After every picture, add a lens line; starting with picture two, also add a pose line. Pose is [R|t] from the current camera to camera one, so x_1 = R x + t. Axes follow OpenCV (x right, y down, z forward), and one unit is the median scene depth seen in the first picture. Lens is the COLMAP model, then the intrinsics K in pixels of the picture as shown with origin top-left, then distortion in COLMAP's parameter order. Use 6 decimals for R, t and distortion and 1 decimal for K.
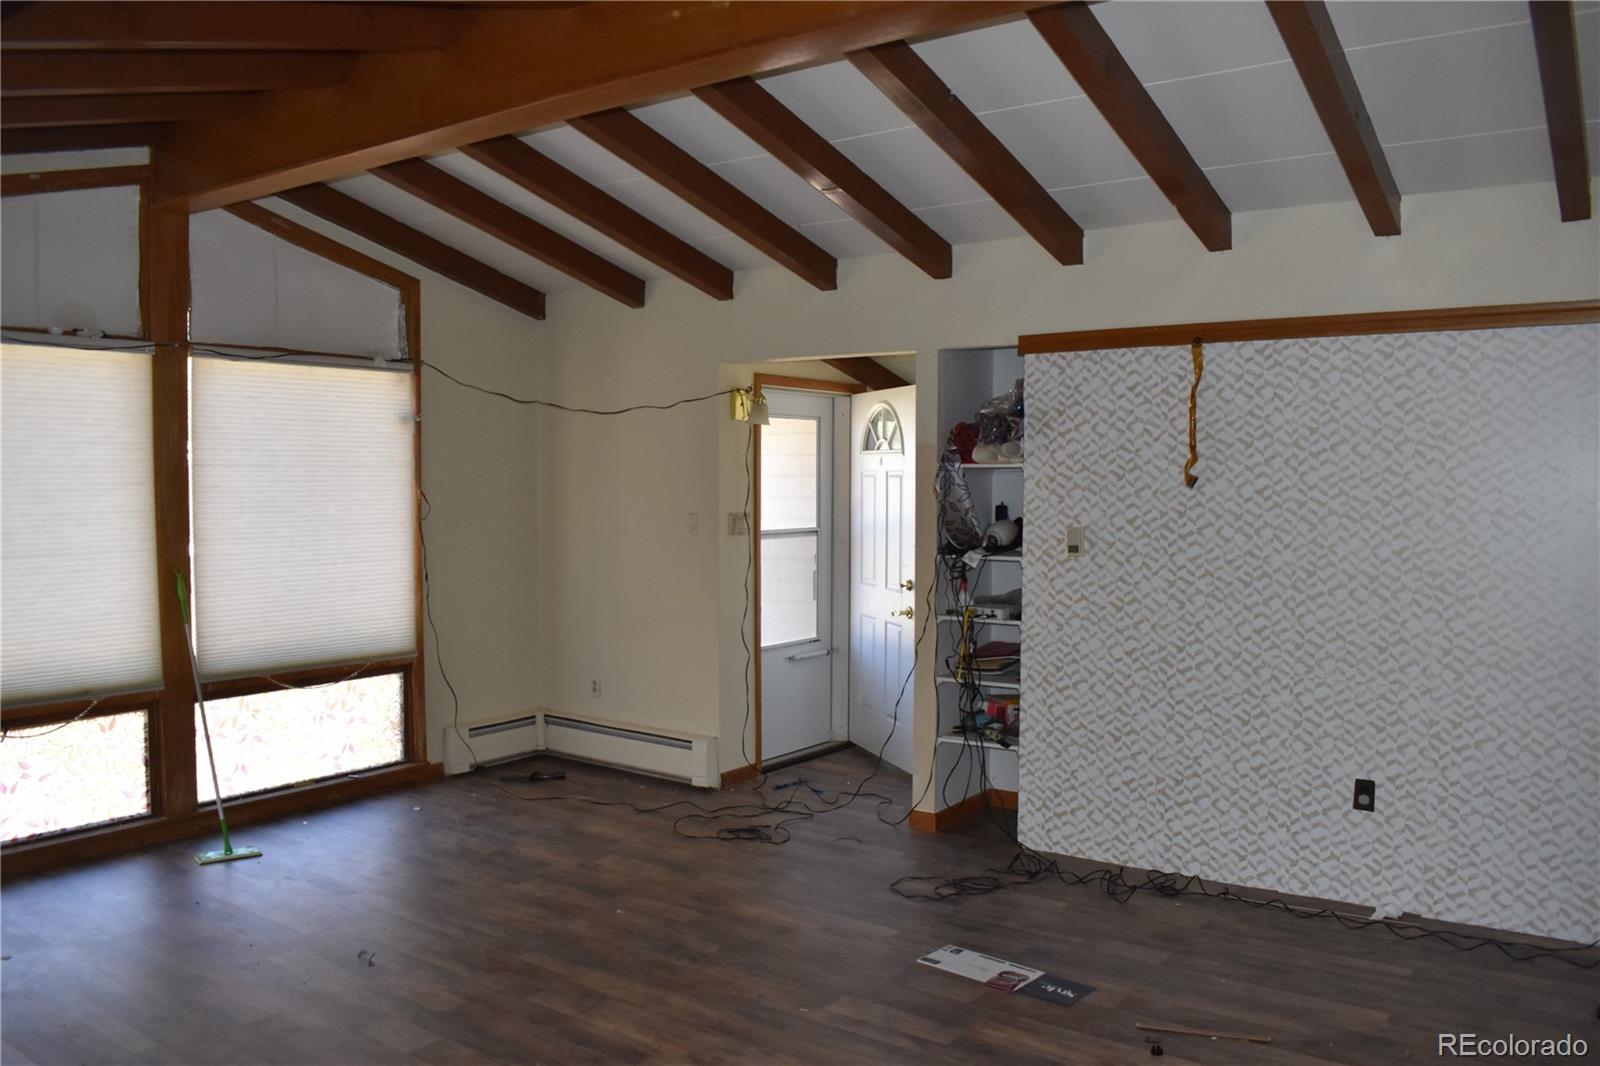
lens RADIAL K [[1252.6, 0, 800.0], [0, 1252.6, 533.0], [0, 0, 1]] dist [-0.085132, 0.001141]
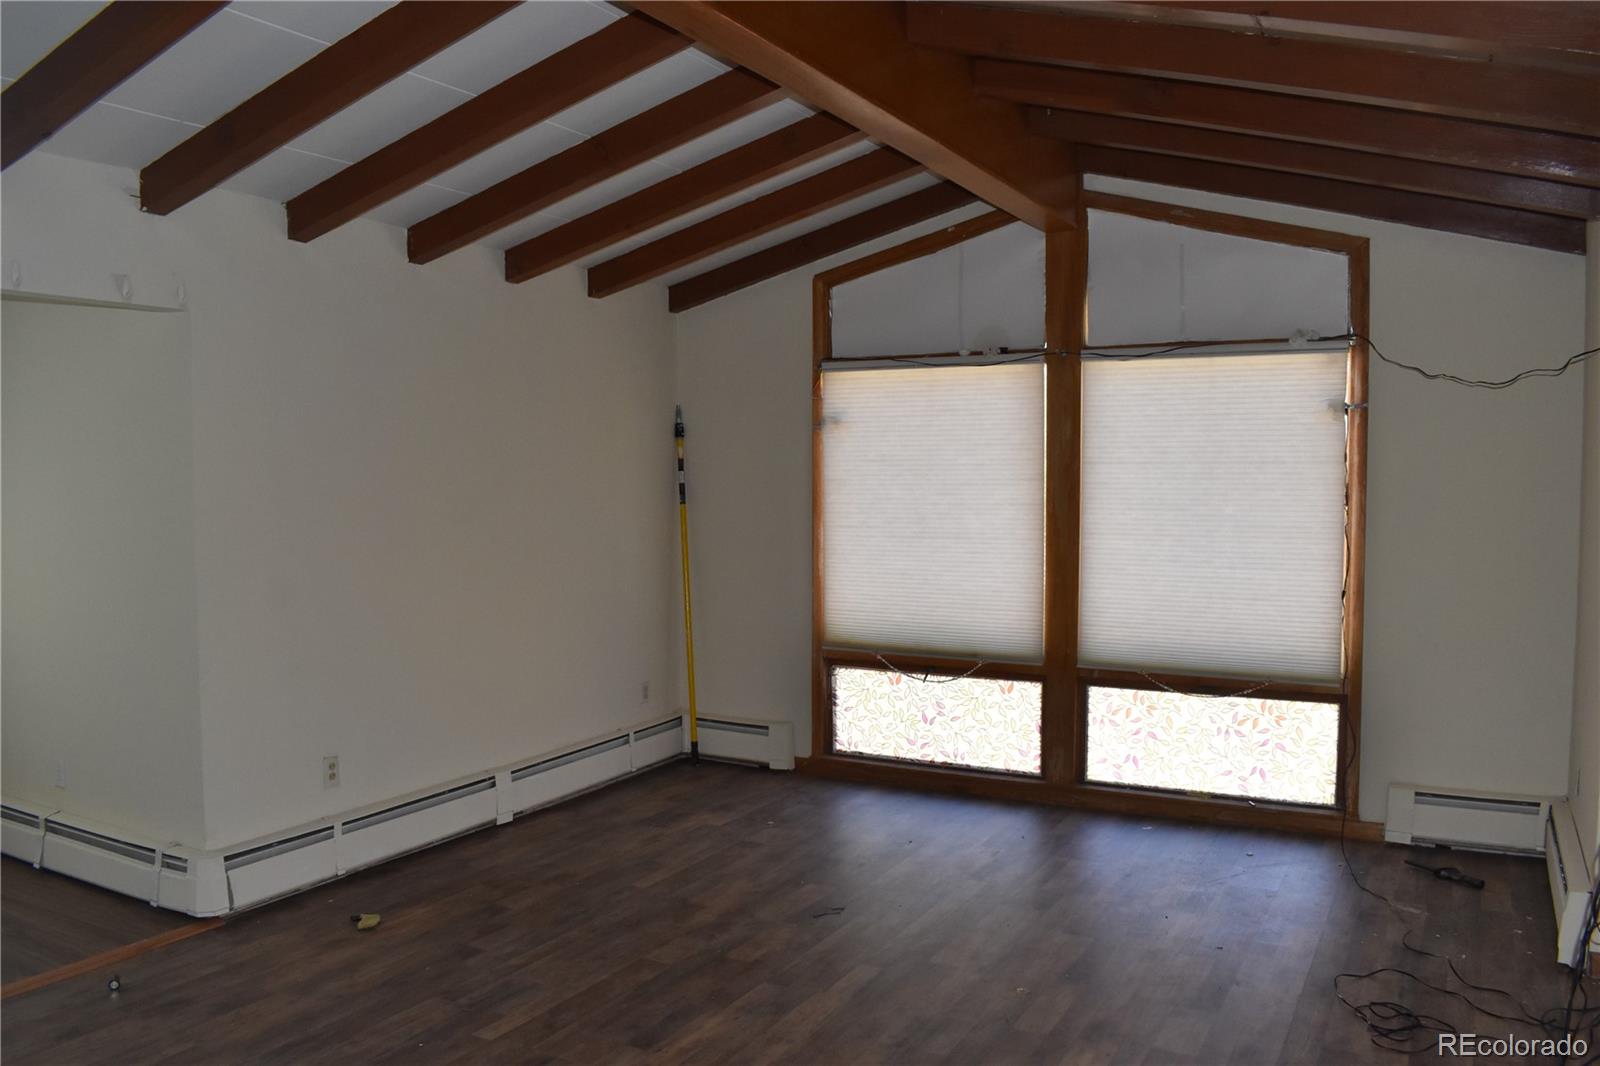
lens RADIAL K [[1252.6, 0, 800.0], [0, 1252.6, 533.0], [0, 0, 1]] dist [-0.085132, 0.001141]
pose [[0.126350, 0.045248, -0.990953, 0.521757], [-0.042262, 0.998298, 0.040194, -0.026066], [0.991085, 0.036801, 0.128047, 0.584084]]
